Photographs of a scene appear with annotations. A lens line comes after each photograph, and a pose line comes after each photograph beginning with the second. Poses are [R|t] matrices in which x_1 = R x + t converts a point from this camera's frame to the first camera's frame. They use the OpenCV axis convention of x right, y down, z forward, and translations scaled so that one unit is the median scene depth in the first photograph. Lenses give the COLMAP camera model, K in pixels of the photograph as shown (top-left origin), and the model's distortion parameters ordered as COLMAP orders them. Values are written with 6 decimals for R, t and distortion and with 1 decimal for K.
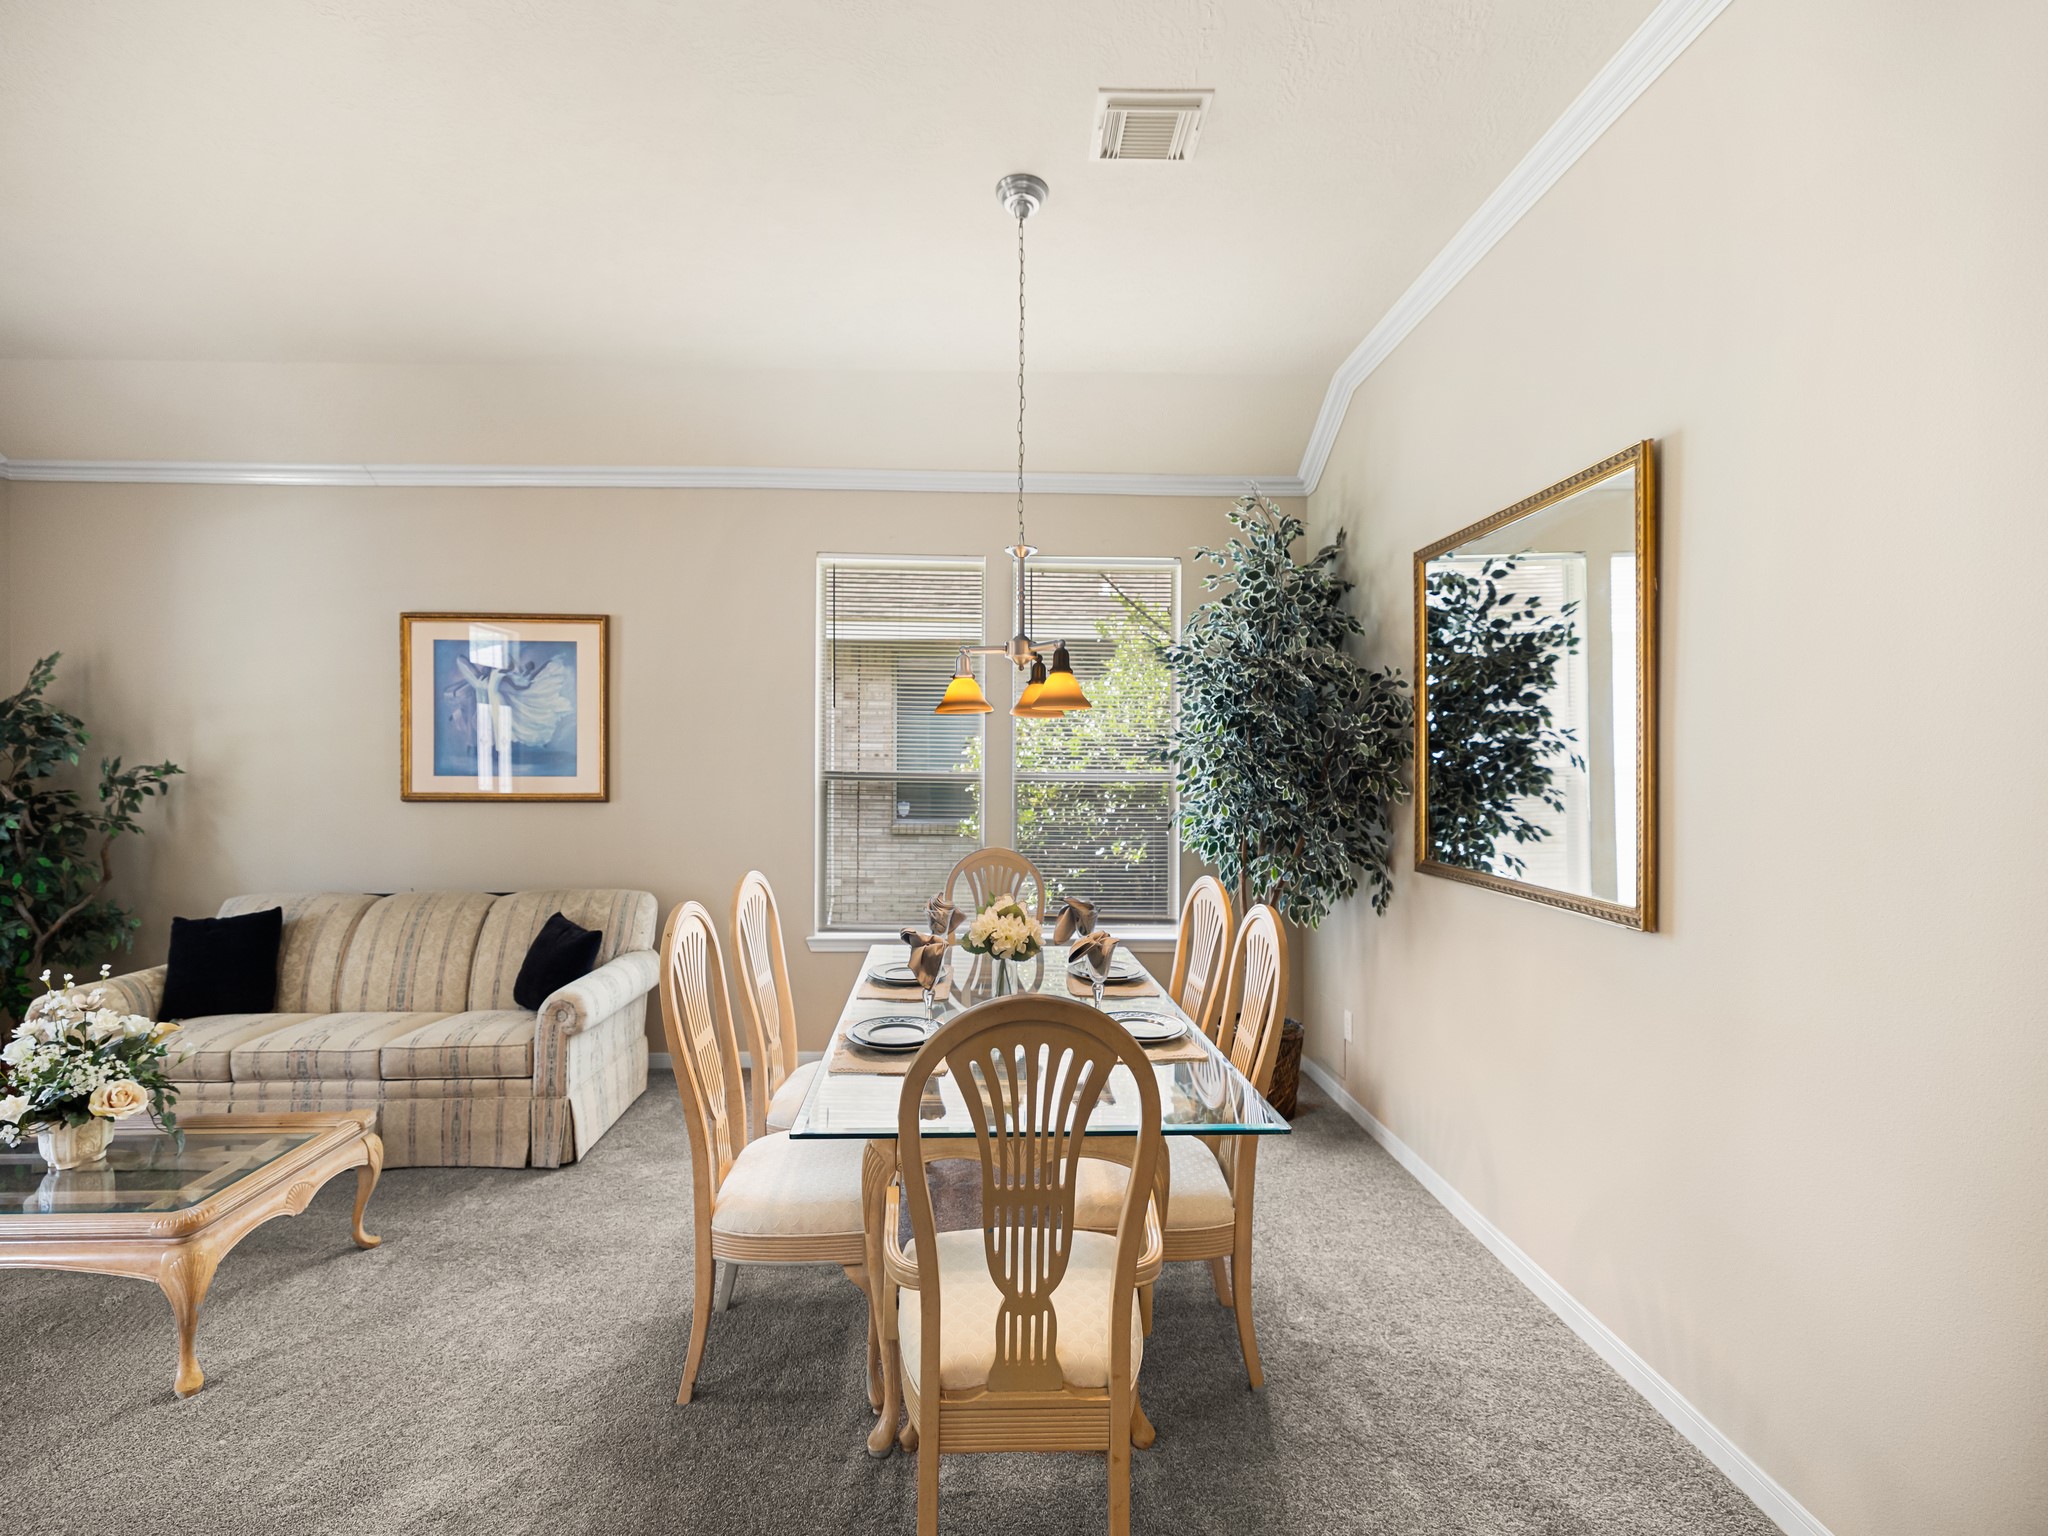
lens RADIAL K [[866.9, 0, 1020.8], [0, 866.9, 762.6], [0, 0, 1]] dist [0.000491, -0.001480]
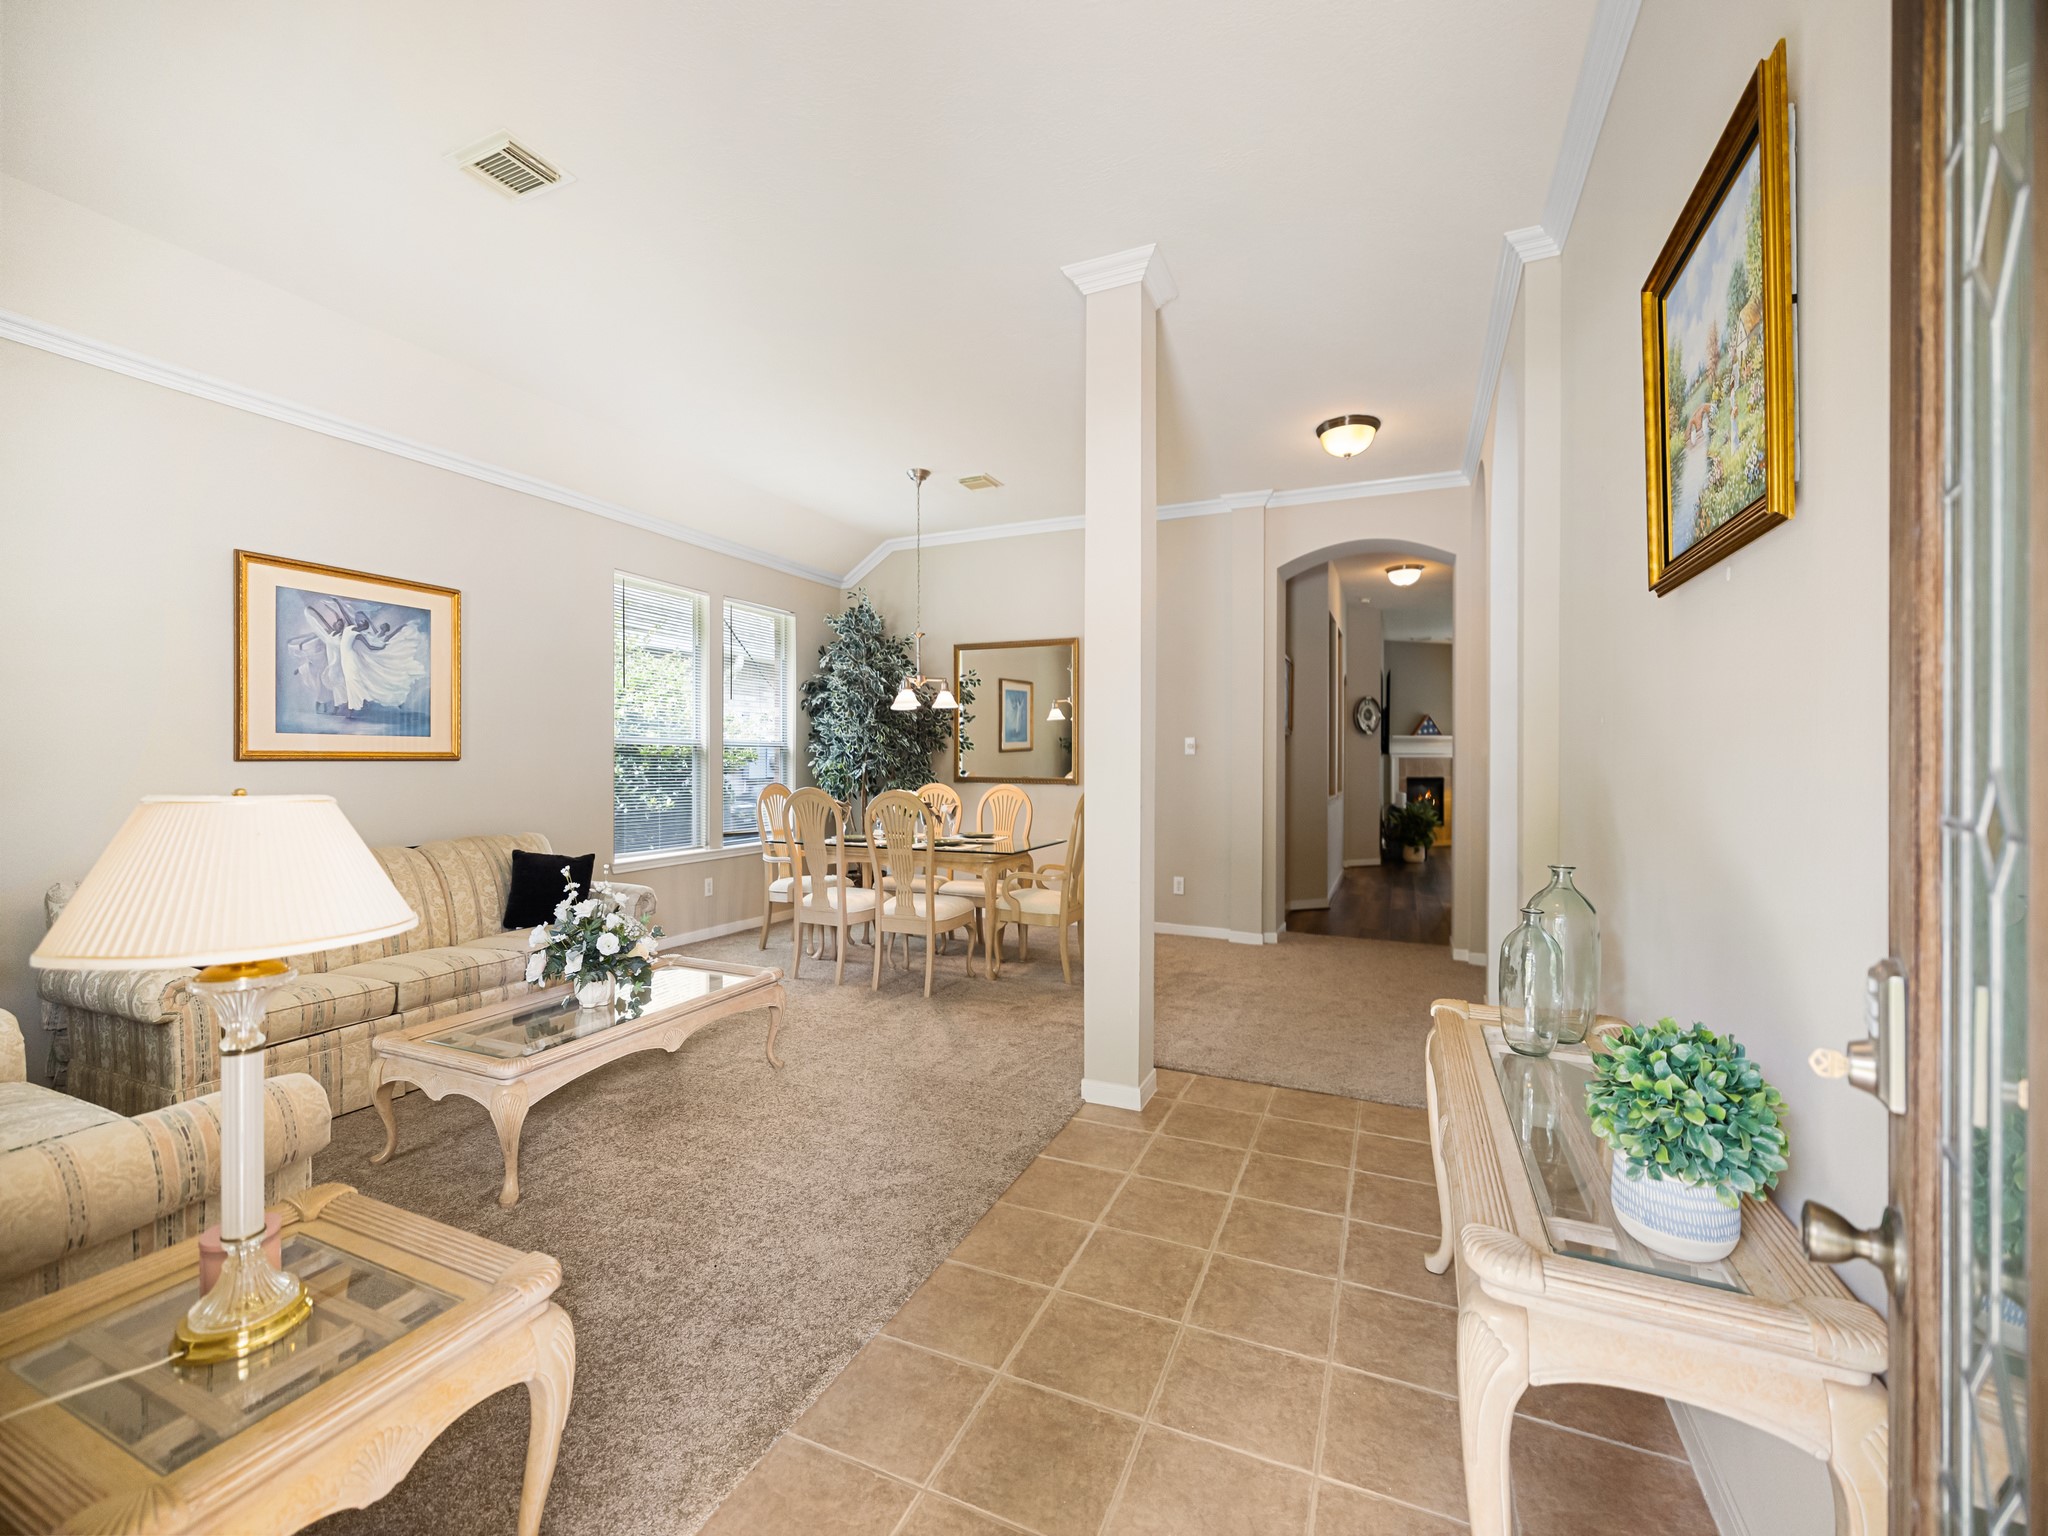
lens RADIAL K [[866.9, 0, 1032.4], [0, 866.9, 758.3], [0, 0, 1]] dist [0.000491, -0.001480]
pose [[0.416932, -0.005136, 0.908923, -1.359544], [-0.002652, 0.999973, 0.006867, 0.038789], [-0.908934, -0.005274, 0.416907, -0.136367]]
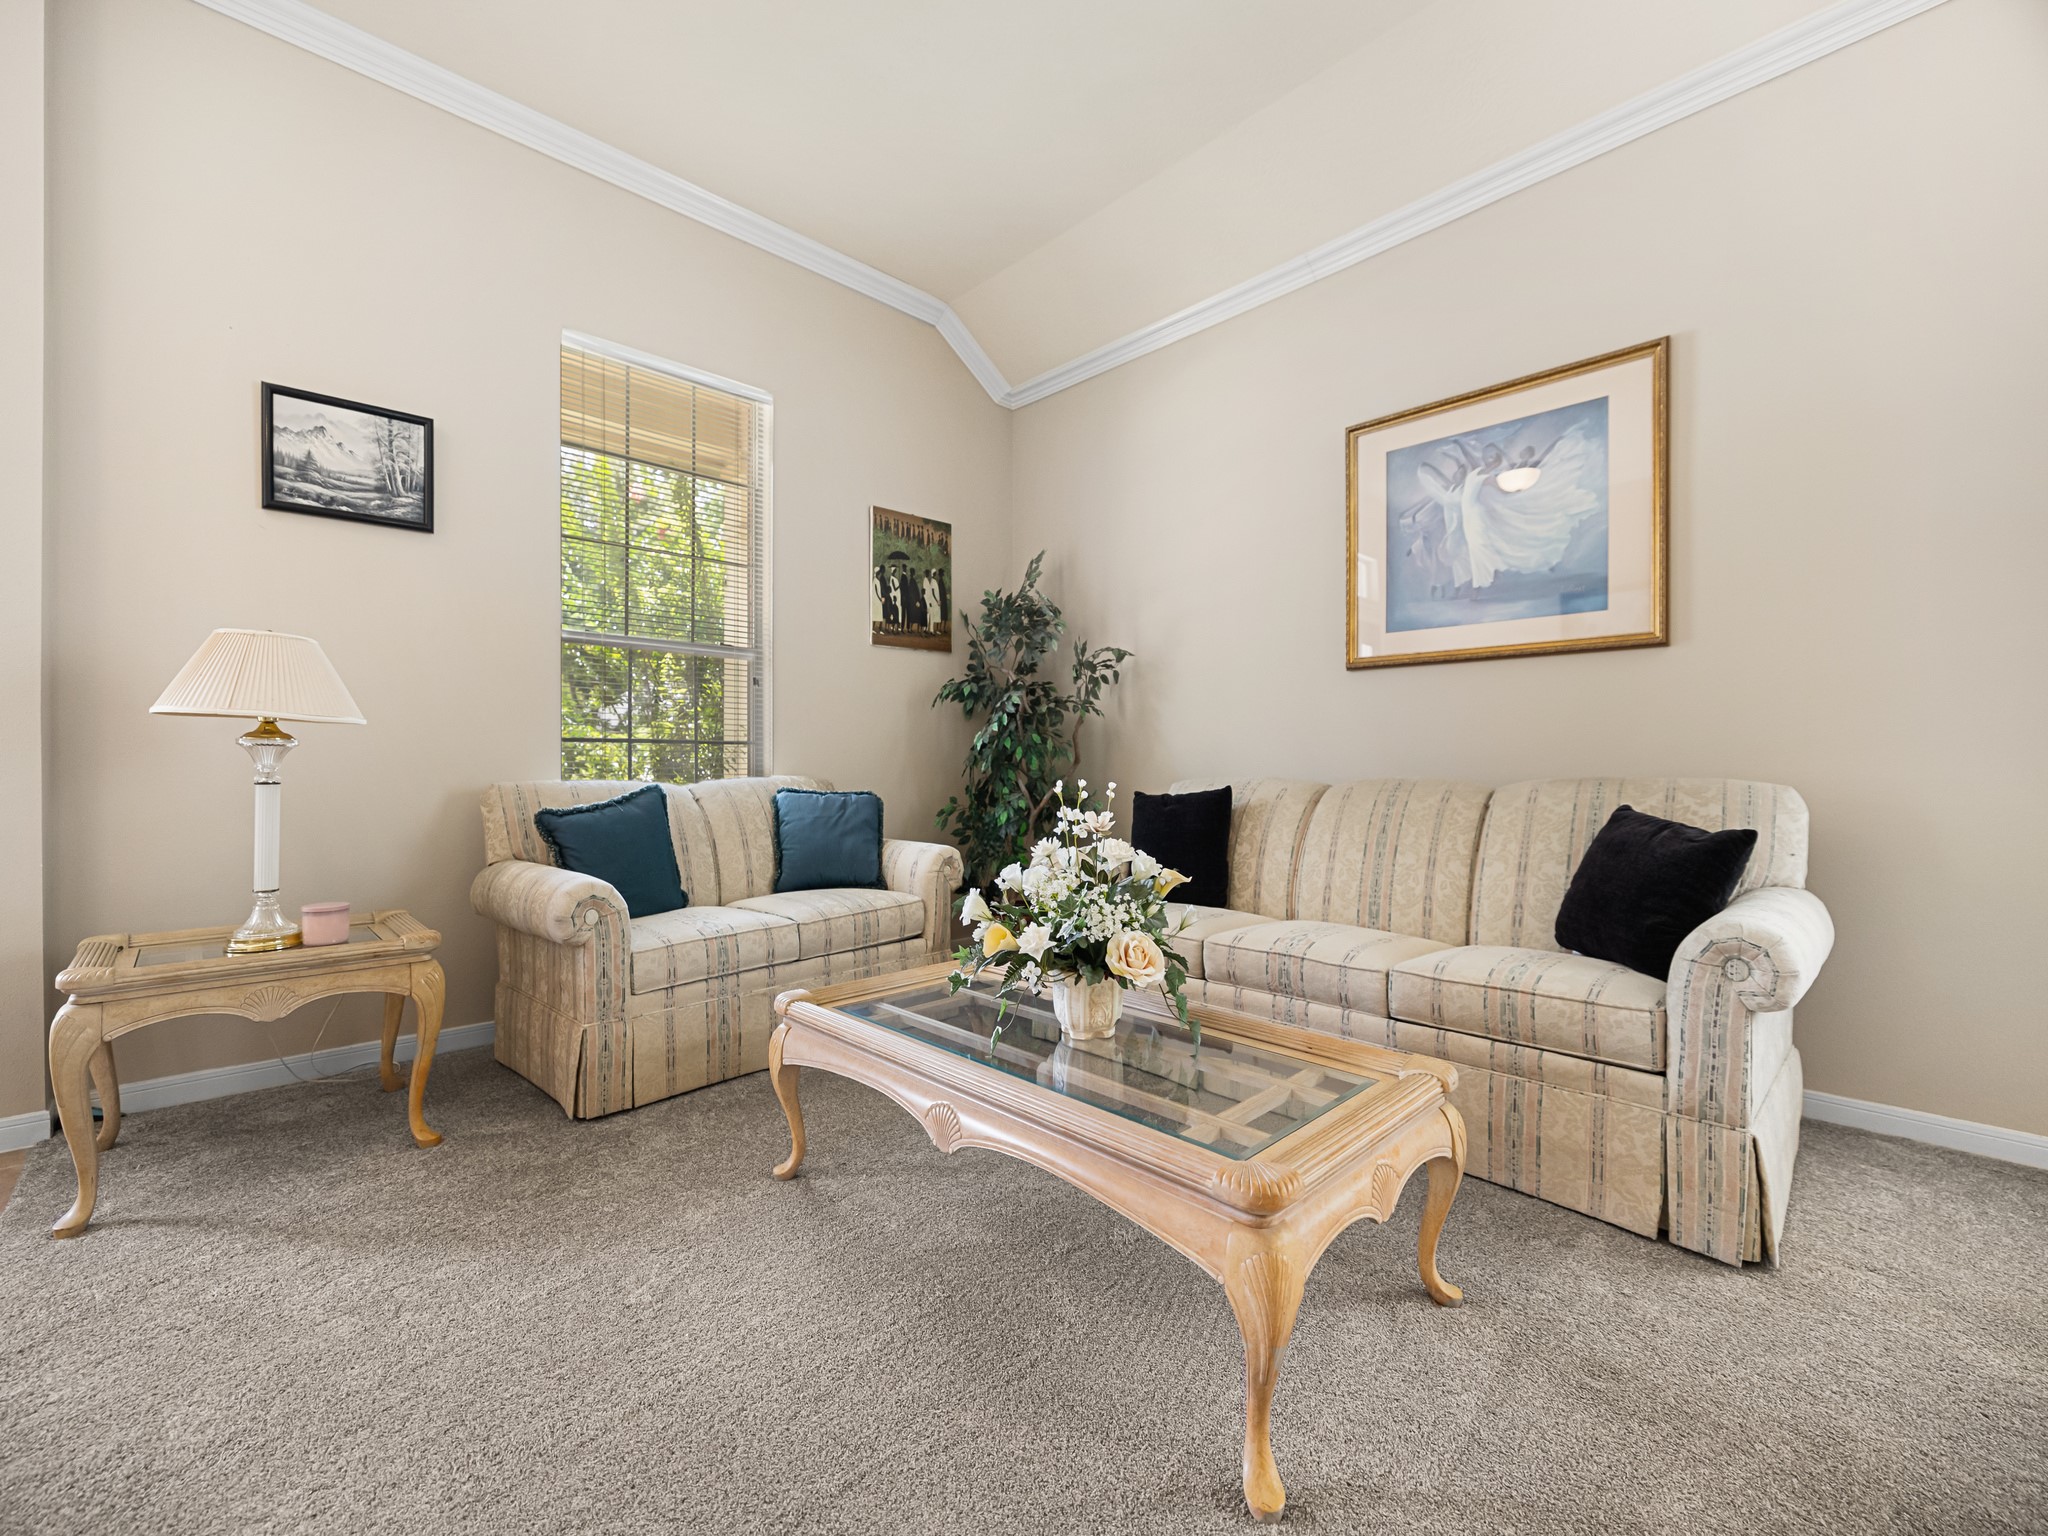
lens RADIAL K [[866.9, 0, 1014.4], [0, 866.9, 766.5], [0, 0, 1]] dist [0.000491, -0.001480]
pose [[0.662669, 0.000824, -0.748912, -0.377417], [-0.002224, 0.999997, -0.000867, 0.152547], [0.748909, 0.002240, 0.662669, 0.299883]]
